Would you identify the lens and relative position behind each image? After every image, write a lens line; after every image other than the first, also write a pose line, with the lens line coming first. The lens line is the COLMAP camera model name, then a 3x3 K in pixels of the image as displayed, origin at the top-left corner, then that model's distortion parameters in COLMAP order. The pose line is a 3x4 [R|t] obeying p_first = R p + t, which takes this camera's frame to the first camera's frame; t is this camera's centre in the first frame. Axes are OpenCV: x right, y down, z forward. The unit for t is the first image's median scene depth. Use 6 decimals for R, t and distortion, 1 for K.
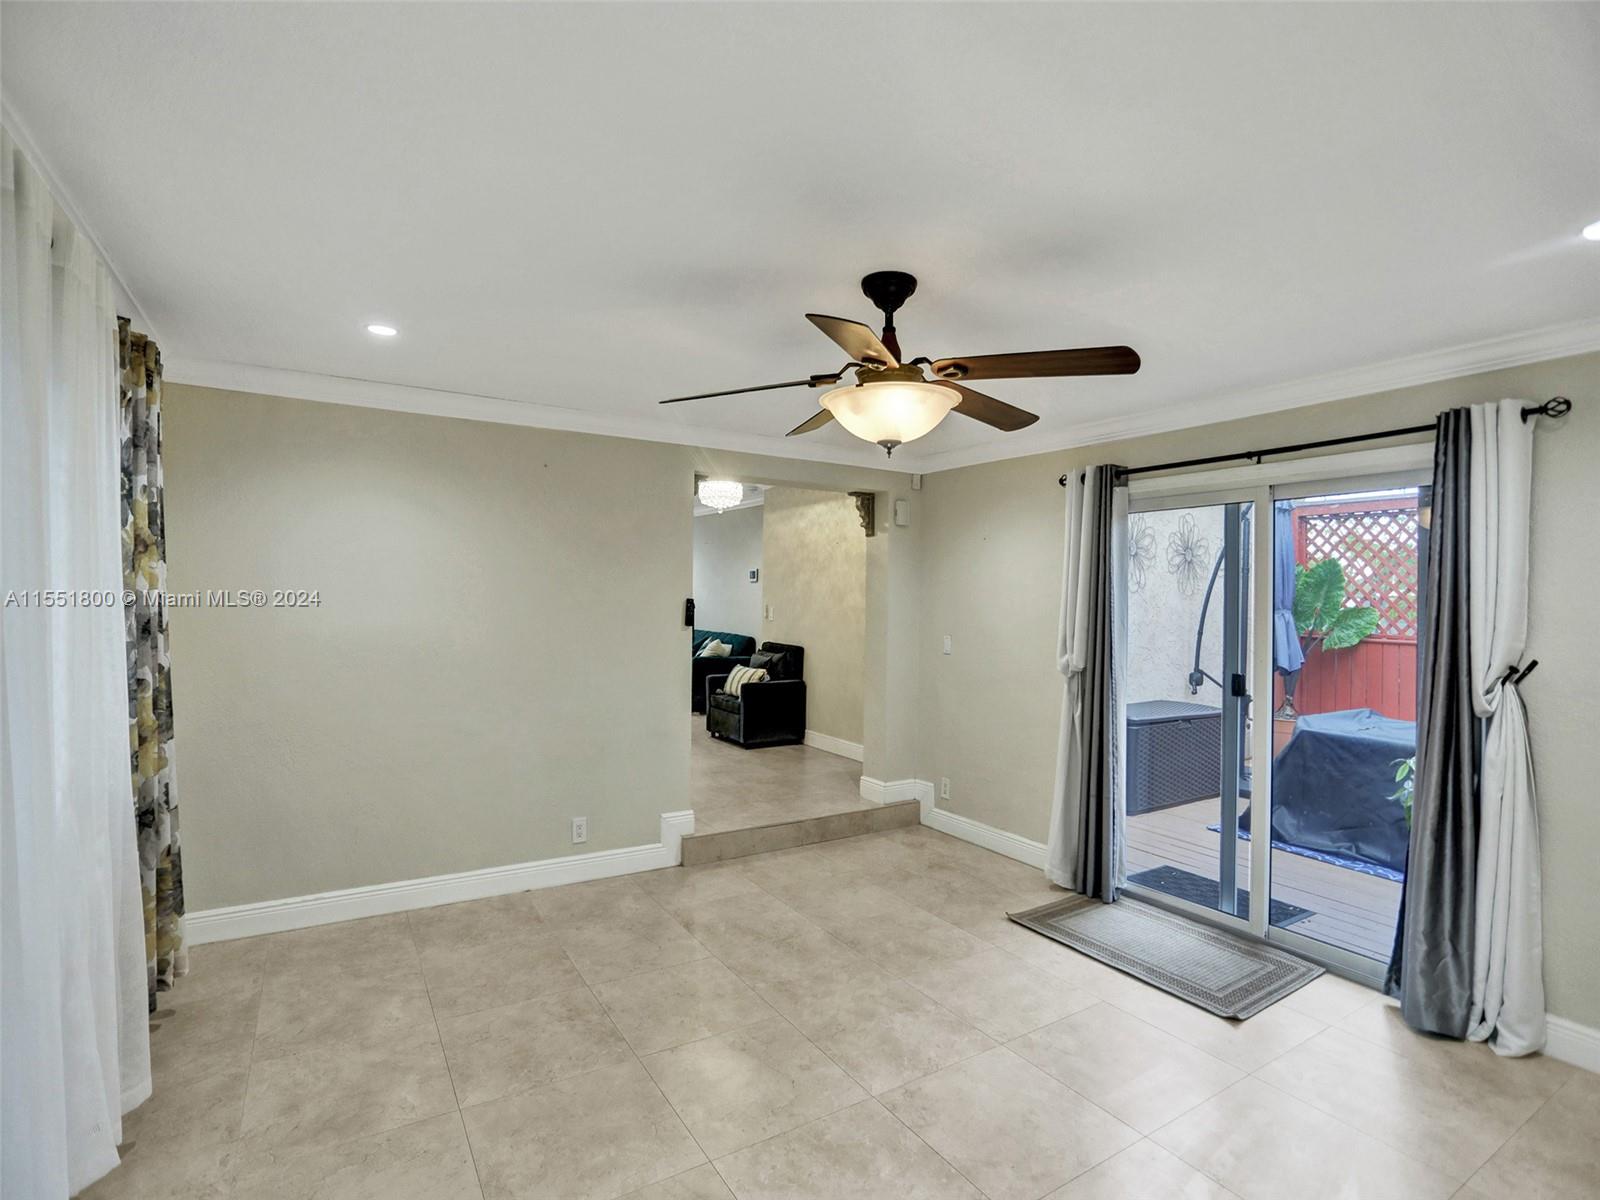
lens RADIAL K [[810.2, 0, 801.5], [0, 810.2, 582.1], [0, 0, 1]] dist [-0.047453, 0.000383]
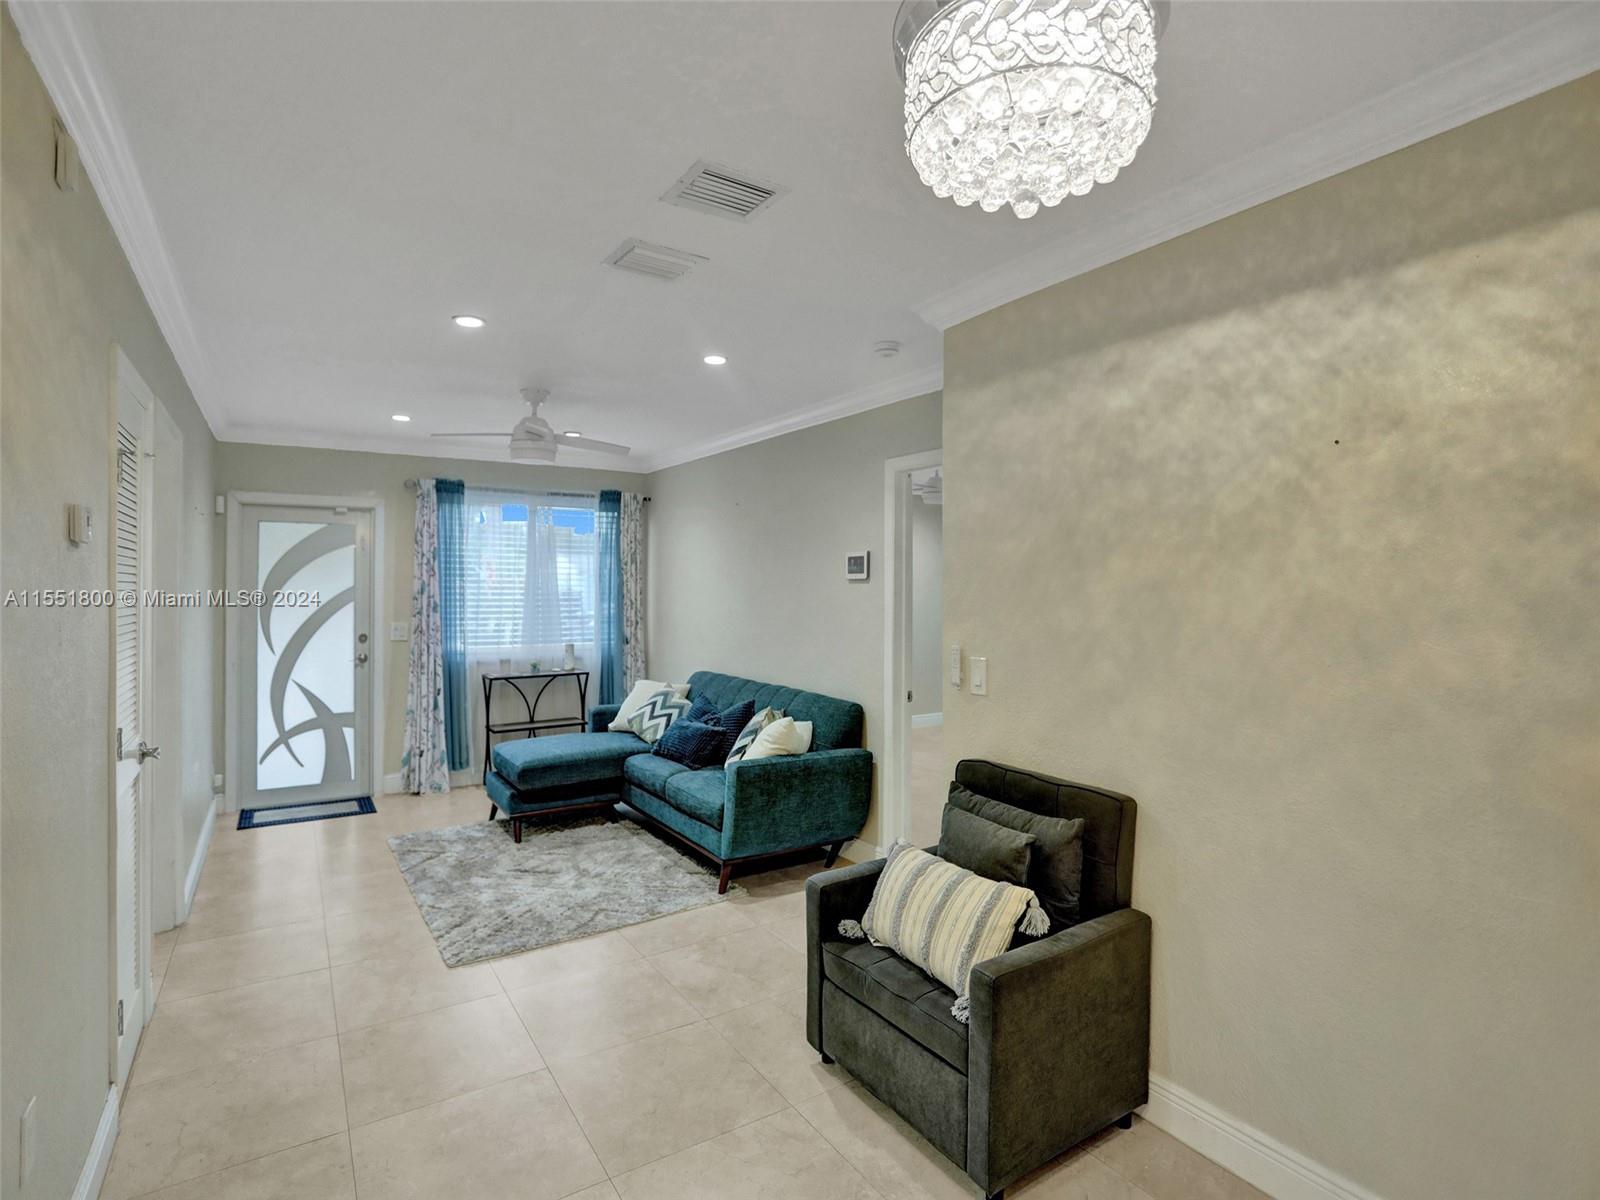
lens RADIAL K [[810.2, 0, 801.5], [0, 810.2, 582.1], [0, 0, 1]] dist [-0.047453, 0.000383]
pose [[0.999630, -0.002433, 0.027097, -0.130829], [0.002188, 0.999957, 0.009047, -0.004453], [-0.027118, -0.008984, 0.999592, 0.696257]]
